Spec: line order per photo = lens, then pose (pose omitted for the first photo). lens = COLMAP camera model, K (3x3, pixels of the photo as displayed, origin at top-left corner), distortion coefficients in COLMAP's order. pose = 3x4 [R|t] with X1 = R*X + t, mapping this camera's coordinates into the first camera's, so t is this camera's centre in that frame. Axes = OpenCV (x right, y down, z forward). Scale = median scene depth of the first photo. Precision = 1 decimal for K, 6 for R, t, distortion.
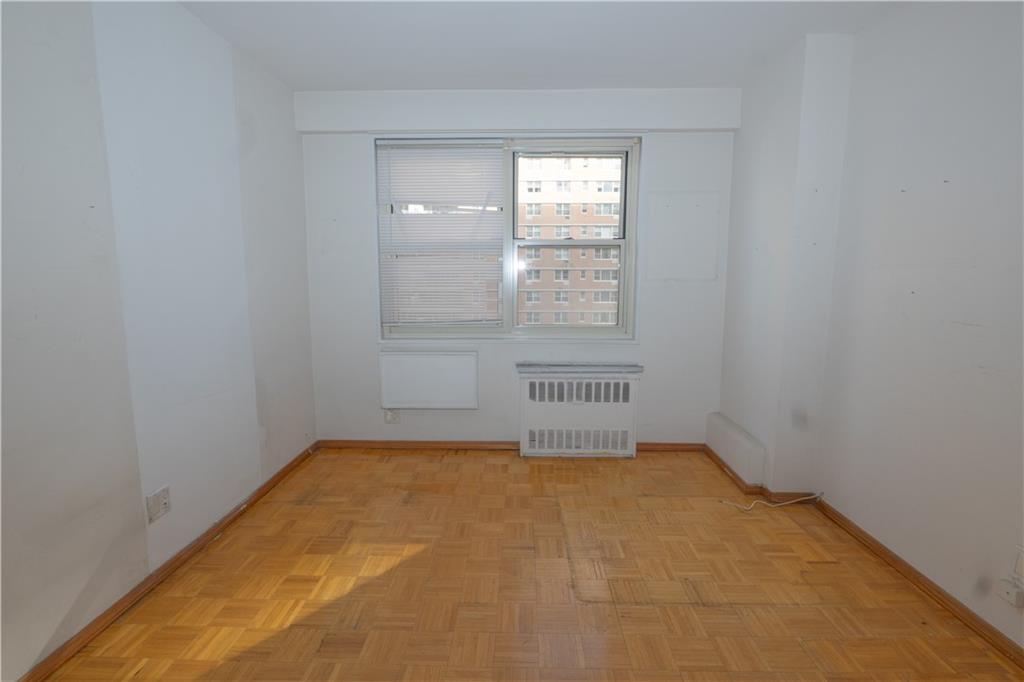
lens RADIAL K [[470.8, 0, 512.0], [0, 470.8, 336.1], [0, 0, 1]] dist [-0.001355, -0.000321]
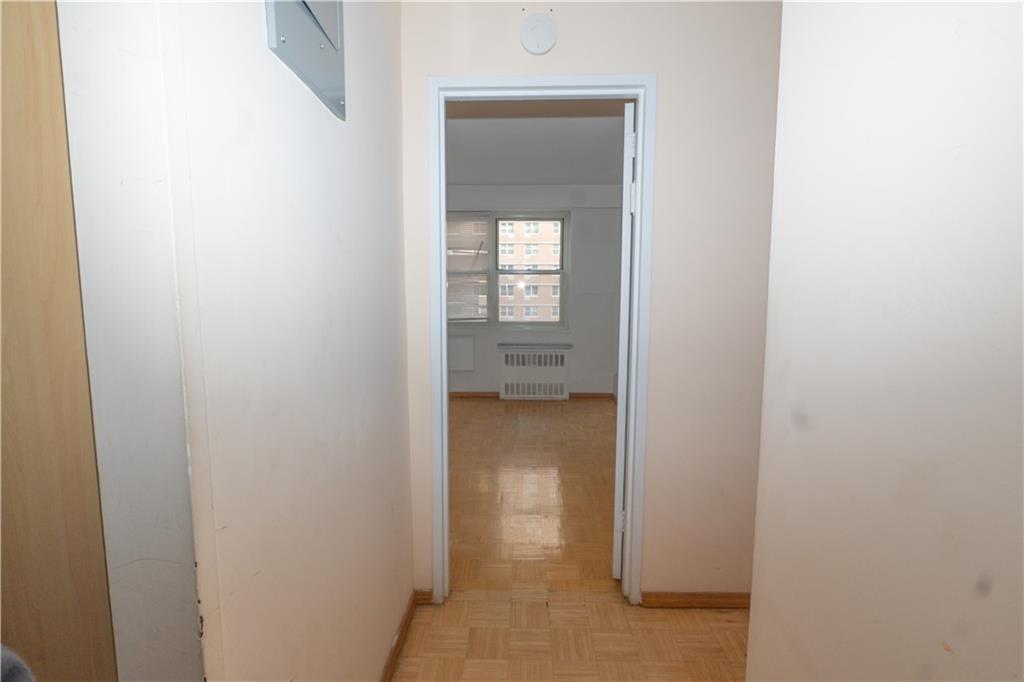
lens RADIAL K [[470.8, 0, 512.0], [0, 470.8, 336.1], [0, 0, 1]] dist [-0.001355, -0.000321]
pose [[0.999997, 0.001892, -0.001305, 0.063442], [-0.001933, 0.999465, -0.032647, 0.087198], [0.001243, 0.032650, 0.999466, -0.678253]]
